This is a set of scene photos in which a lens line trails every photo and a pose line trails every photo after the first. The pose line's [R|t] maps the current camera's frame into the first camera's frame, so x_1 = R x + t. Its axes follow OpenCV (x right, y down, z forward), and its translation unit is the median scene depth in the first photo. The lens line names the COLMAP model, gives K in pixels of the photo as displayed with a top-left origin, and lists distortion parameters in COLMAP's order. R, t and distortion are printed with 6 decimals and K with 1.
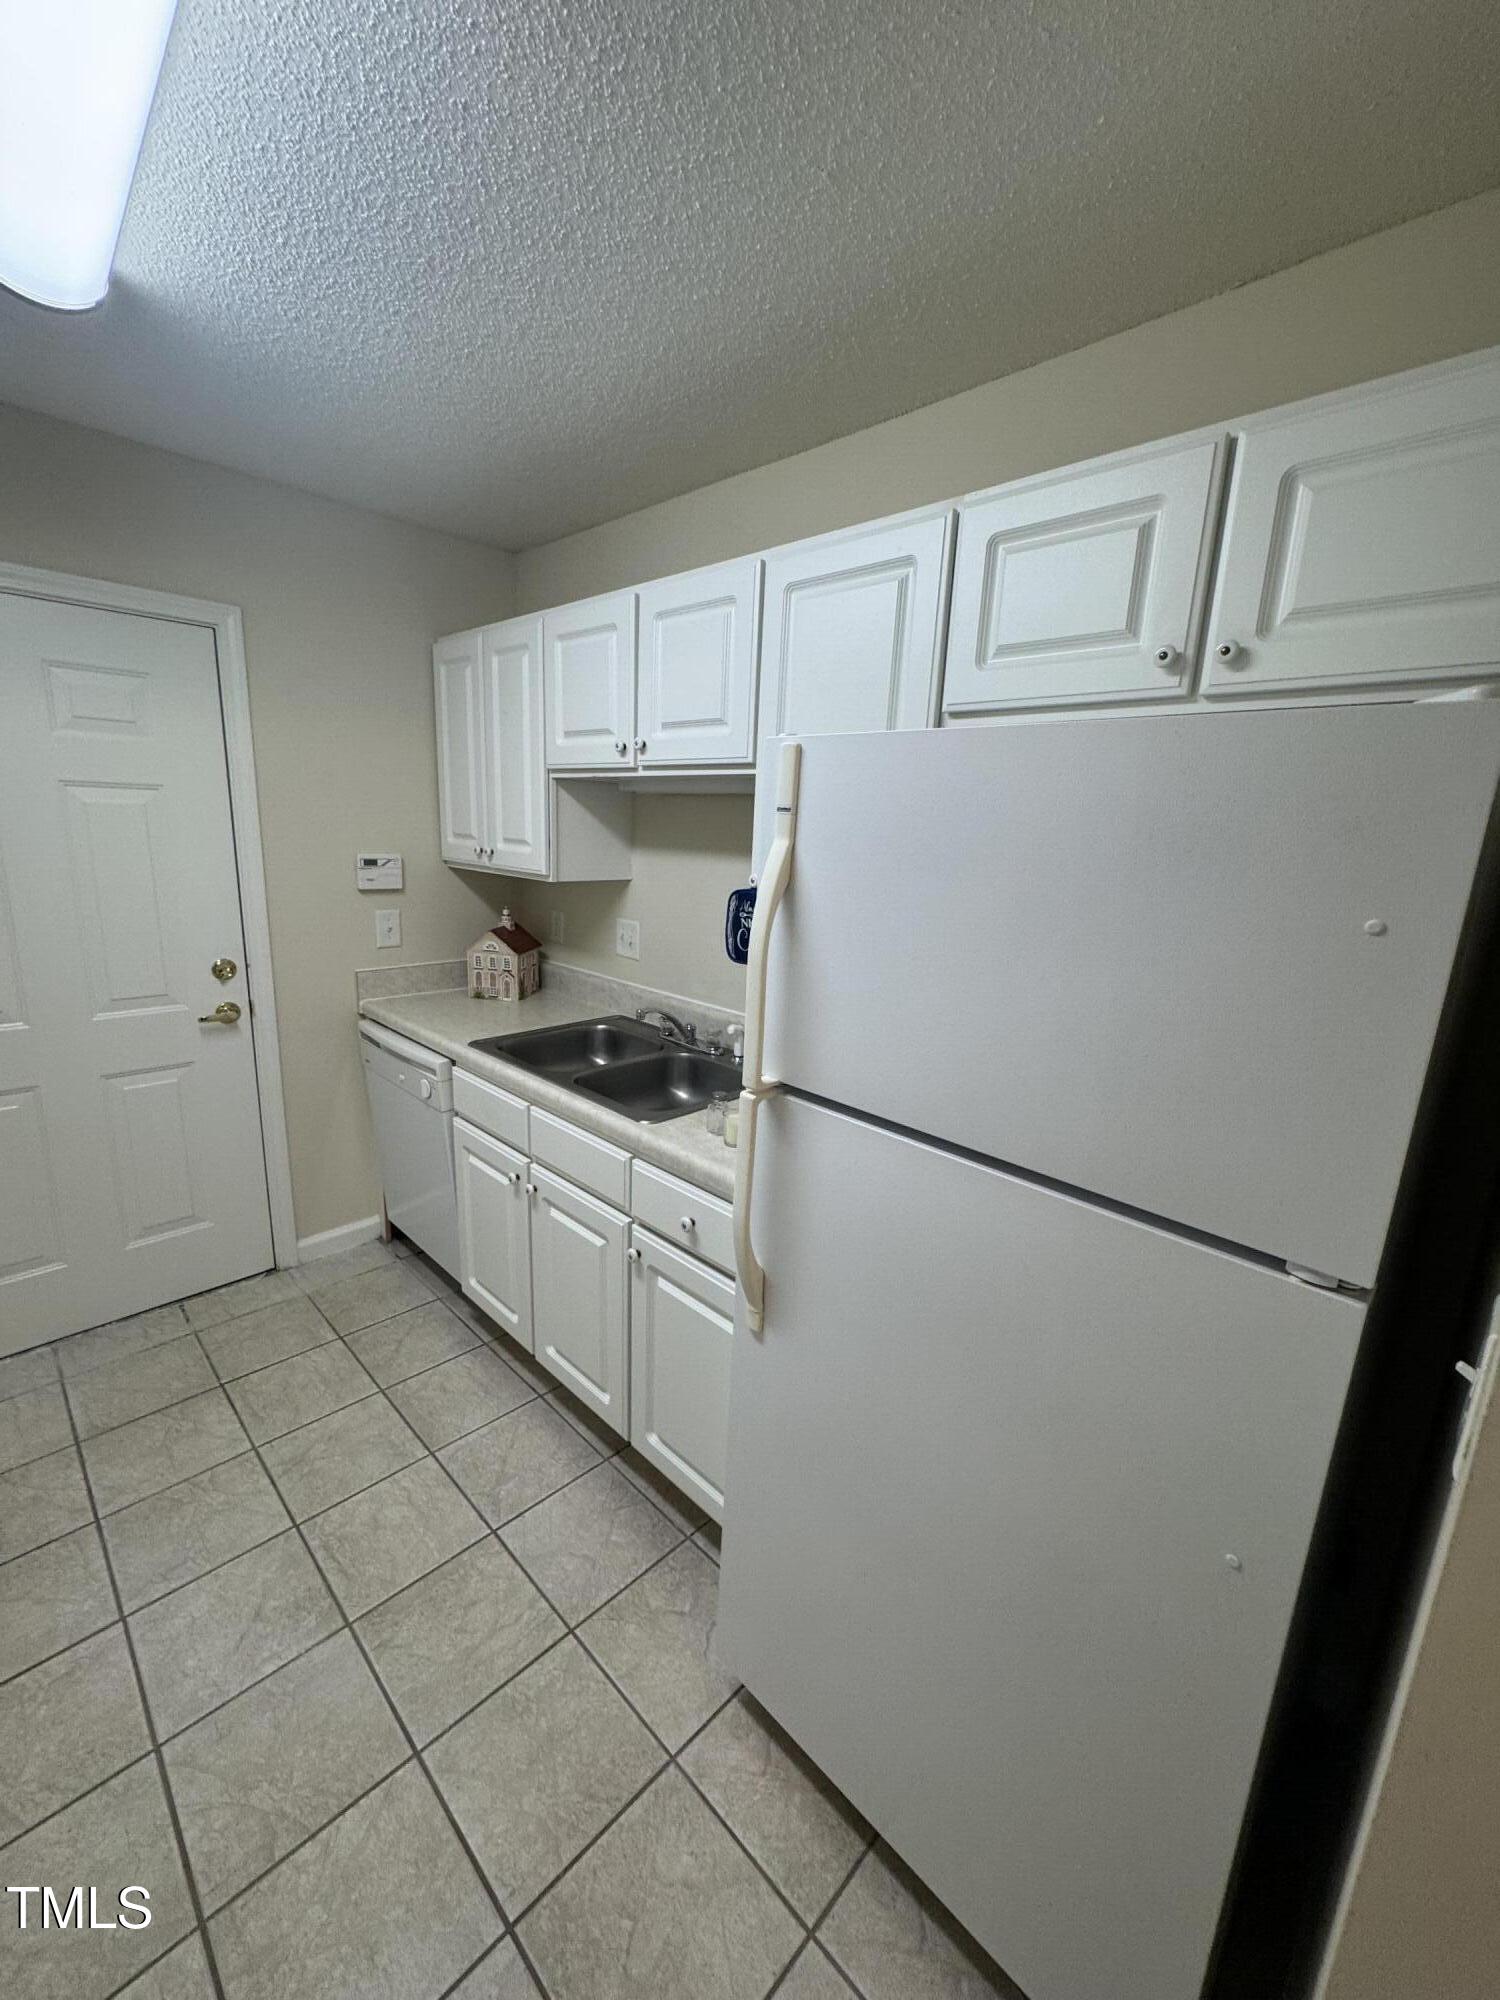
lens RADIAL K [[792.9, 0, 747.1], [0, 792.9, 993.6], [0, 0, 1]] dist [-0.004094, 0.000783]
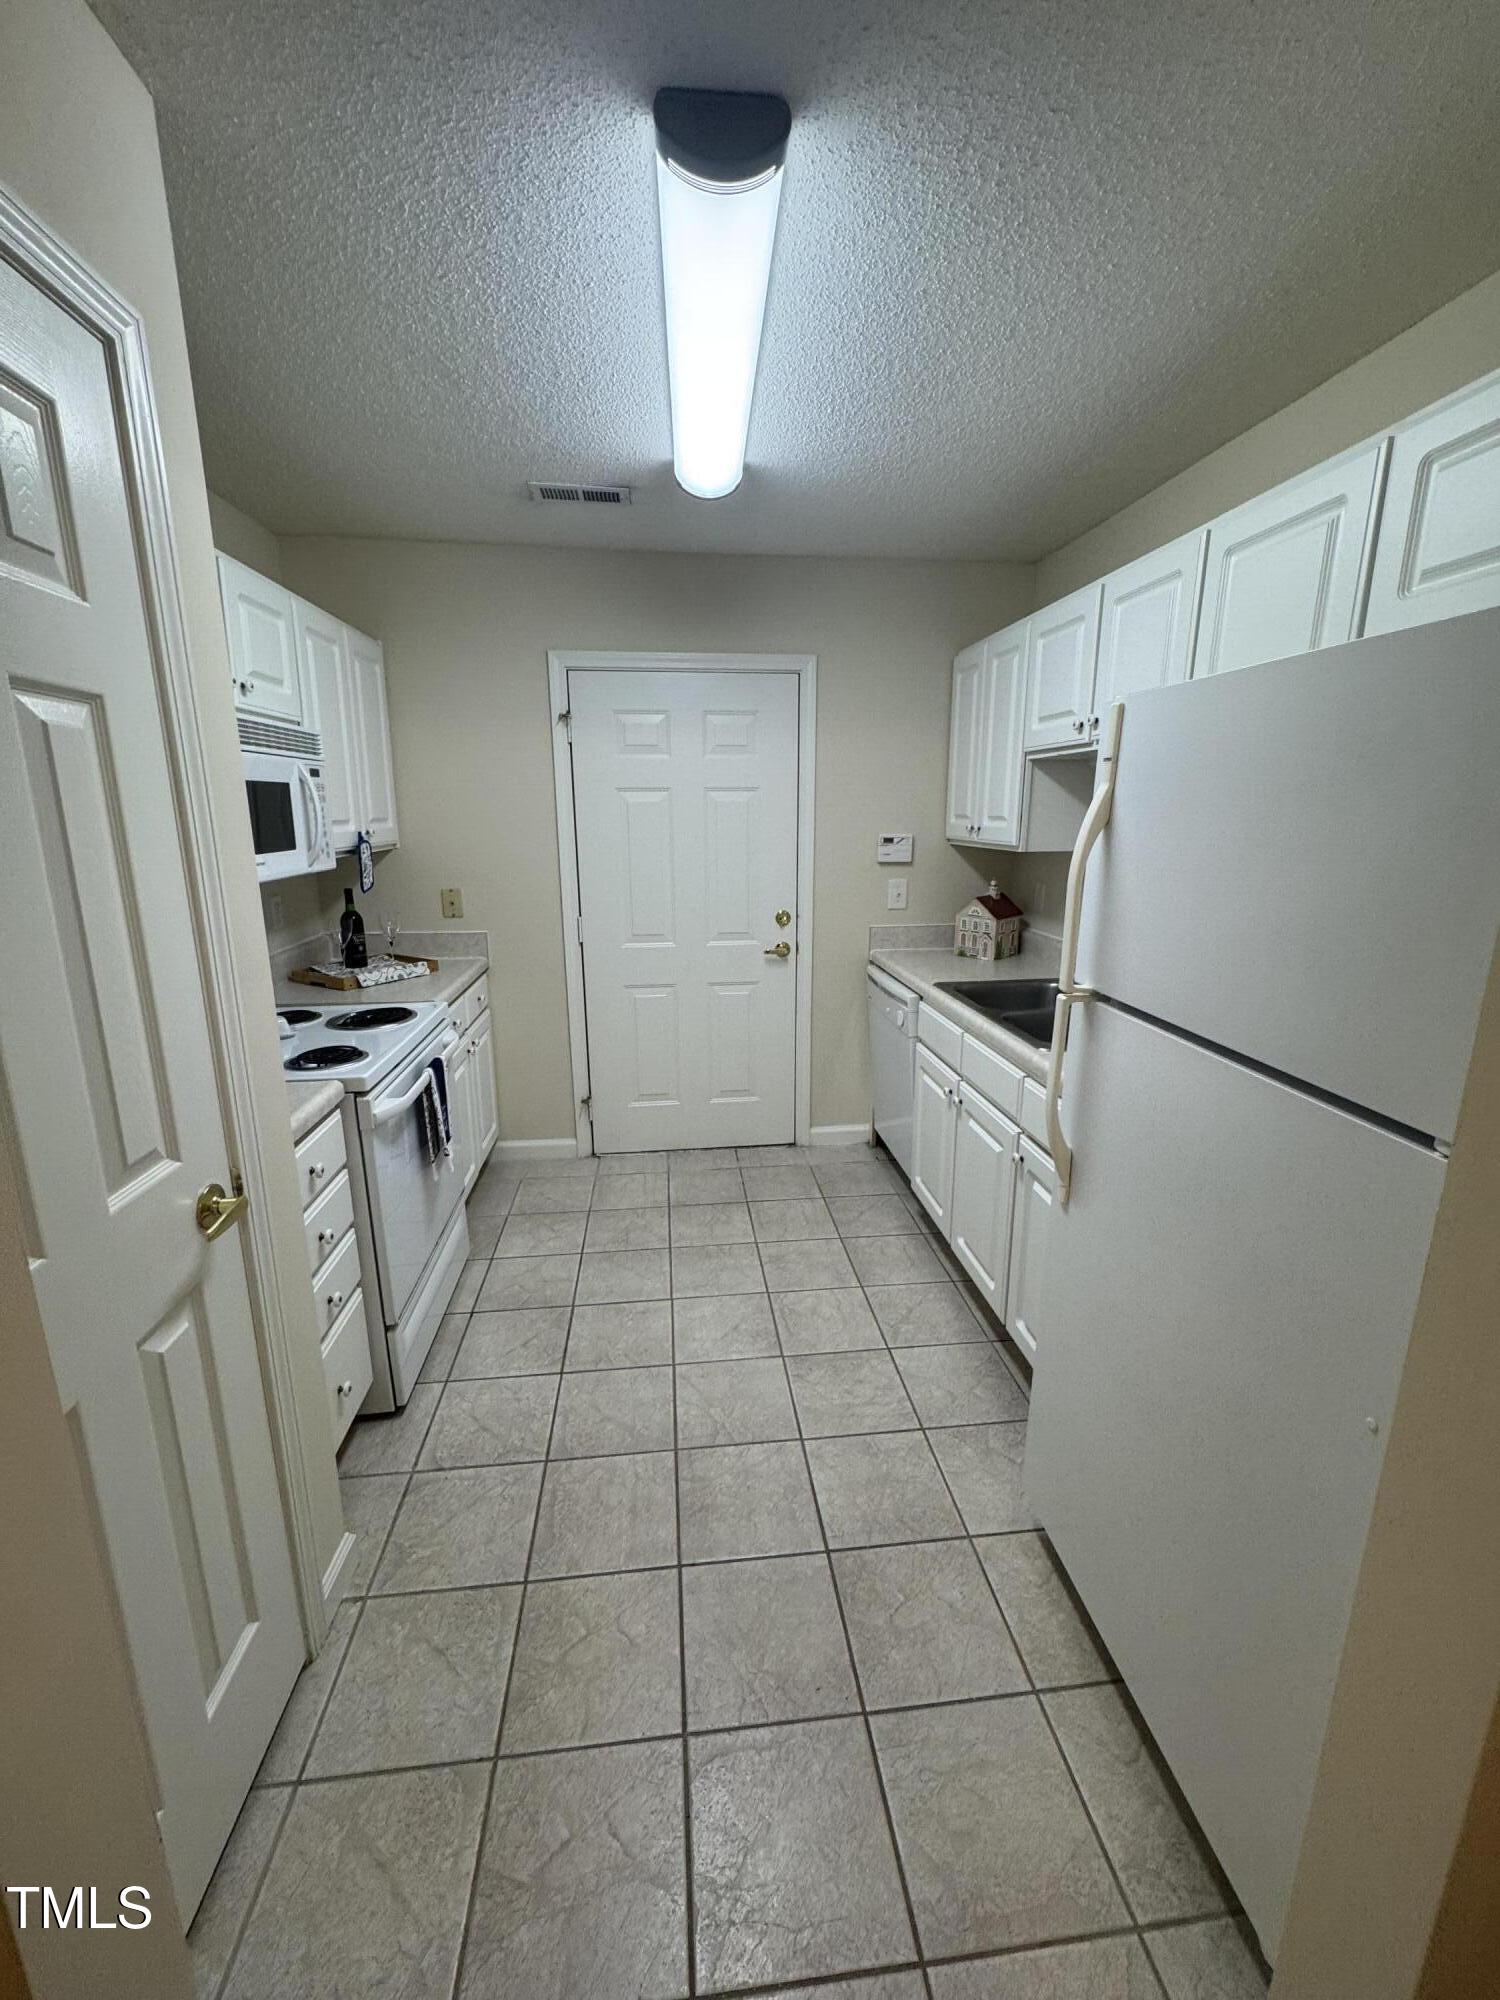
lens RADIAL K [[792.9, 0, 744.1], [0, 792.9, 989.6], [0, 0, 1]] dist [-0.004094, 0.000783]
pose [[0.768501, 0.097039, -0.632447, 0.235732], [-0.100195, 0.994490, 0.030840, 0.076330], [0.631955, 0.039667, 0.773990, -0.153946]]
